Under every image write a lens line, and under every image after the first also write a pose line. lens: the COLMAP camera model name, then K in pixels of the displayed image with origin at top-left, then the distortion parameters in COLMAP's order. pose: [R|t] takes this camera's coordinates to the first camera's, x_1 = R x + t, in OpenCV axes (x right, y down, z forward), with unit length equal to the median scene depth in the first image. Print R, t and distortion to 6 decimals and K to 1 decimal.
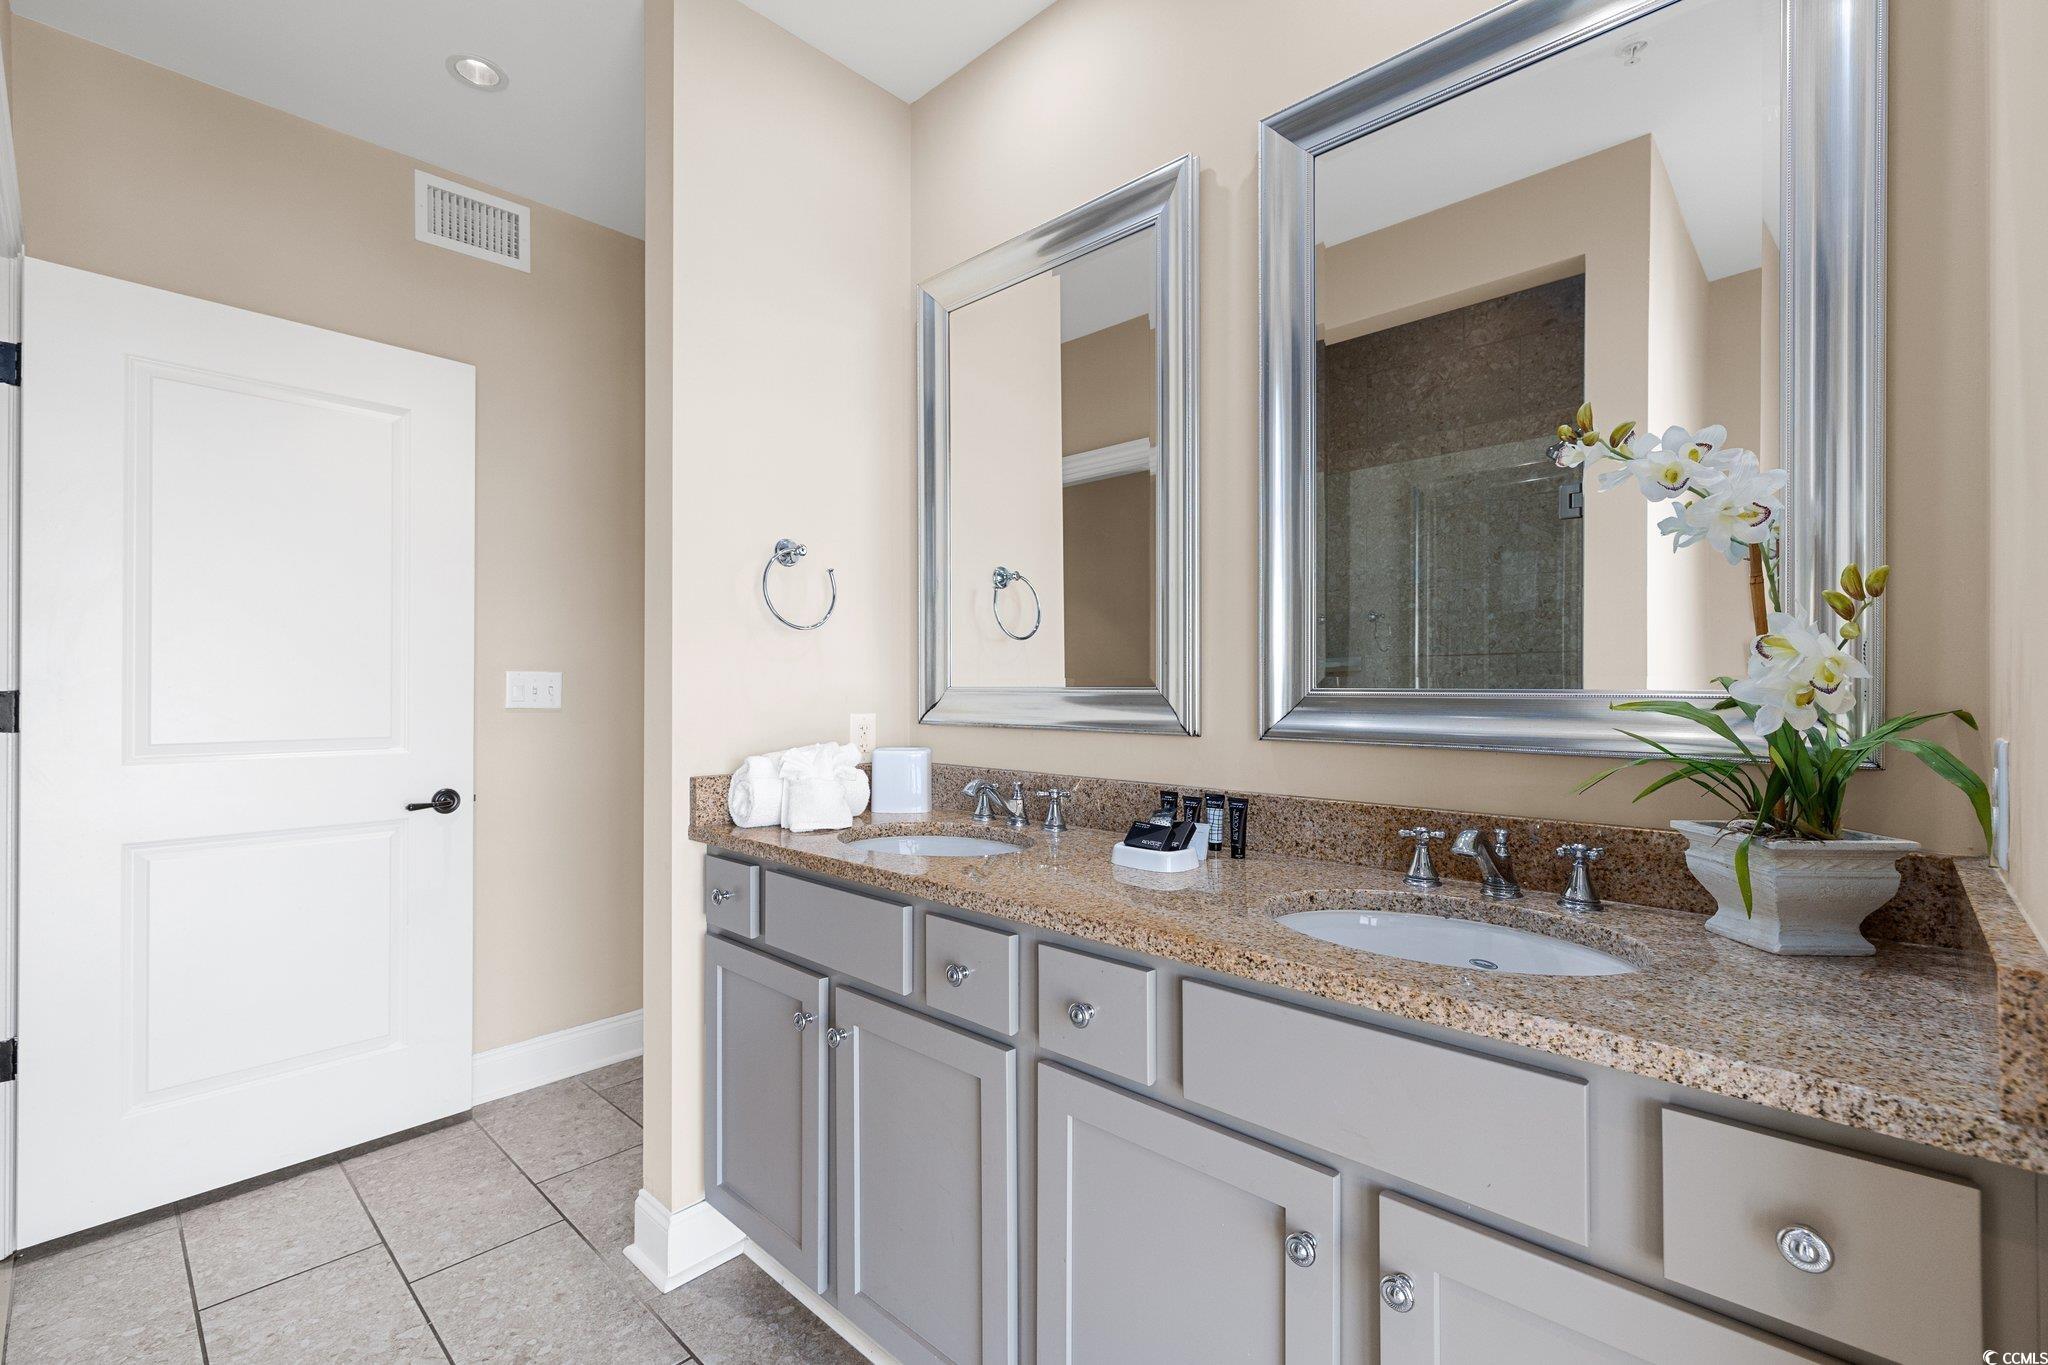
lens RADIAL K [[878.5, 0, 1030.6], [0, 878.5, 681.3], [0, 0, 1]] dist [0.013910, 0.000194]
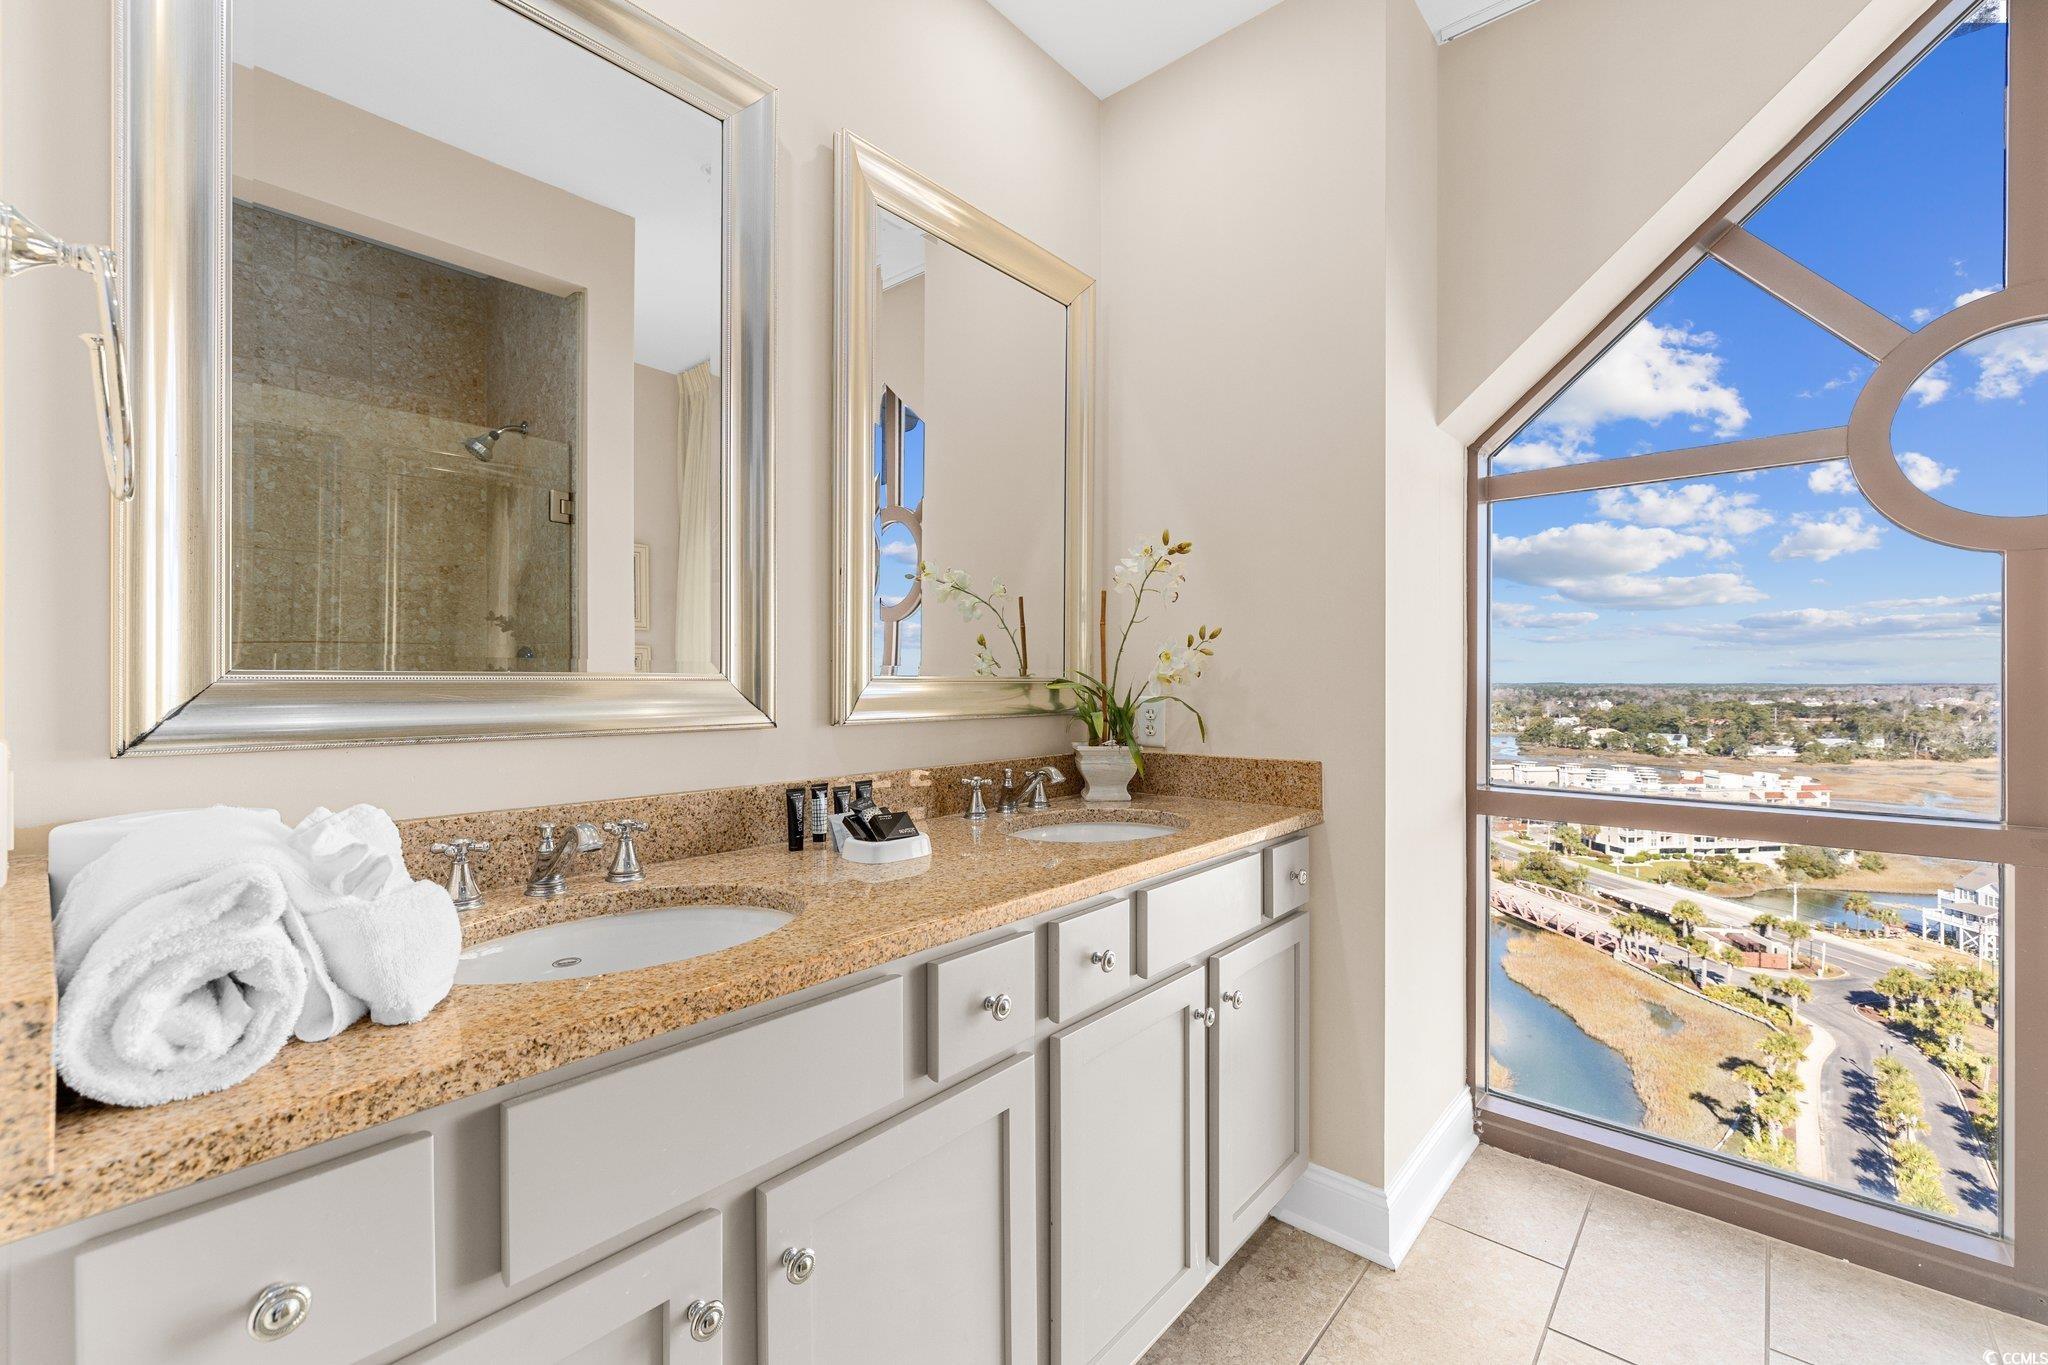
lens RADIAL K [[878.5, 0, 1027.5], [0, 878.5, 676.7], [0, 0, 1]] dist [0.013910, 0.000194]
pose [[-0.054875, 0.008901, 0.998454, -0.575366], [0.004761, 0.999951, -0.008652, 0.033069], [-0.998482, 0.004279, -0.054915, 0.755468]]
